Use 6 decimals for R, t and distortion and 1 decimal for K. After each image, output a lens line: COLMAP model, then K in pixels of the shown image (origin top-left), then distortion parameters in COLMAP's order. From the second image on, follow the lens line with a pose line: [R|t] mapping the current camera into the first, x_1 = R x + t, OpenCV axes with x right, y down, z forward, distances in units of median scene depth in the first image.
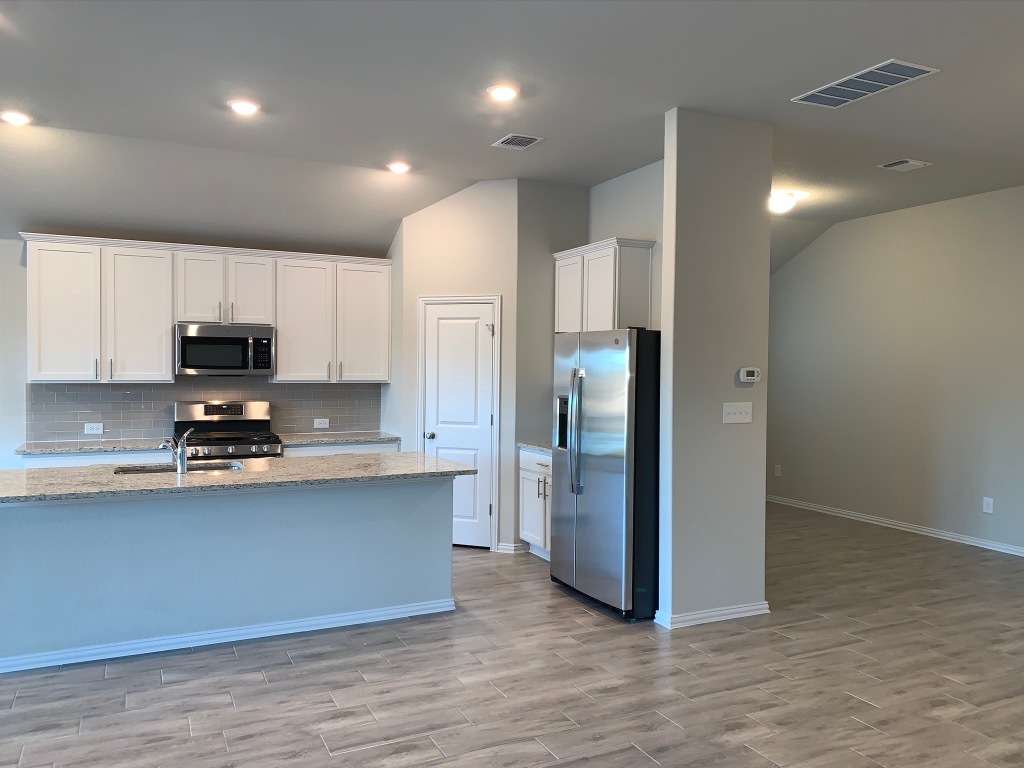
lens RADIAL K [[776.4, 0, 520.2], [0, 776.4, 378.3], [0, 0, 1]] dist [0.032591, -0.017101]
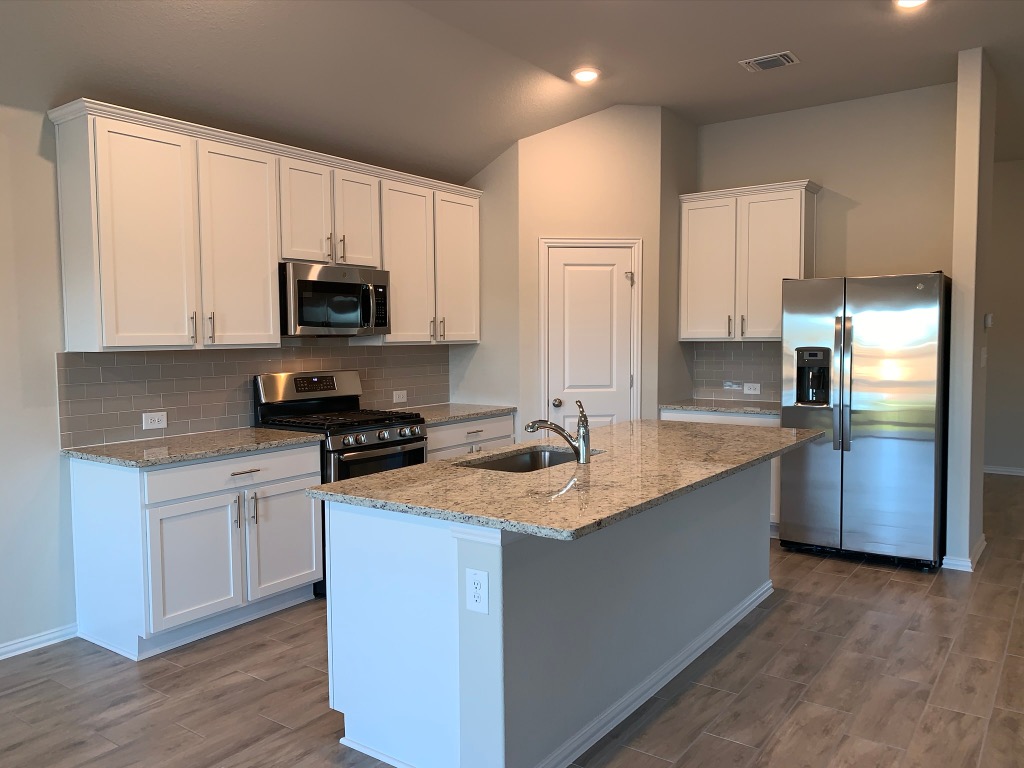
lens RADIAL K [[776.4, 0, 520.5], [0, 776.4, 381.1], [0, 0, 1]] dist [0.032591, -0.017101]
pose [[0.880324, -0.046178, 0.472119, -0.589957], [0.024290, 0.998333, 0.052356, 0.004780], [-0.473750, -0.034623, 0.879978, 0.289501]]
